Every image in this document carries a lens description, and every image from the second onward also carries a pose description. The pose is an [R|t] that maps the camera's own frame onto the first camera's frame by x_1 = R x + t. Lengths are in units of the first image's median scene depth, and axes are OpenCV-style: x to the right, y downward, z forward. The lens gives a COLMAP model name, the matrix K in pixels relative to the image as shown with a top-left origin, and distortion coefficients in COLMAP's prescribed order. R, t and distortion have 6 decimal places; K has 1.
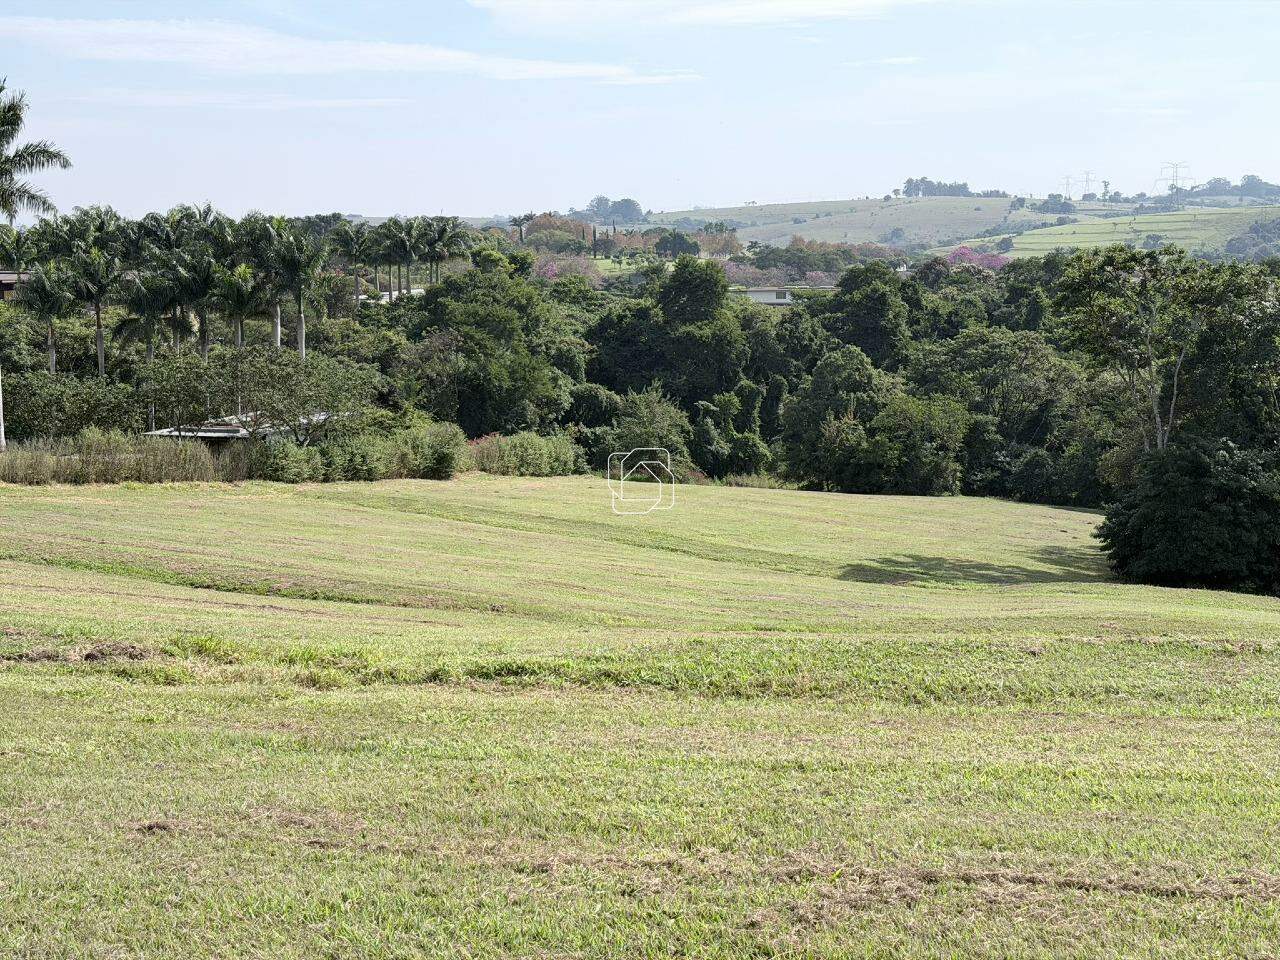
lens RADIAL K [[1731.4, 0, 617.7], [0, 1731.4, 498.3], [0, 0, 1]] dist [0.090701, 0.000000]
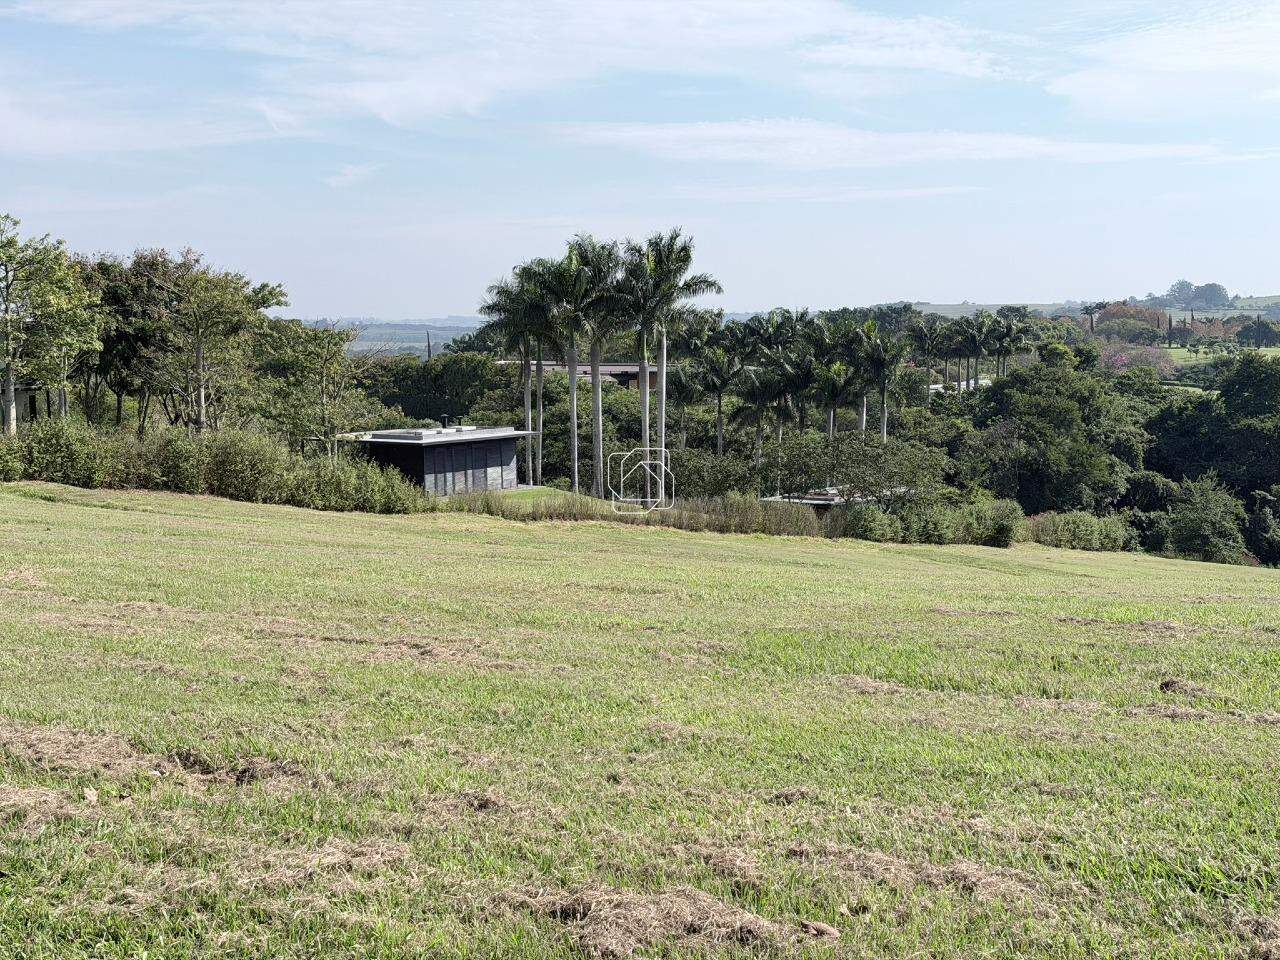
lens RADIAL K [[1731.4, 0, 630.5], [0, 1731.4, 509.6], [0, 0, 1]] dist [0.090701, 0.000000]
pose [[0.951239, 0.035618, -0.306393, 0.012170], [-0.048536, 0.998221, -0.034642, 0.010463], [0.304614, 0.047824, 0.951275, -0.122807]]
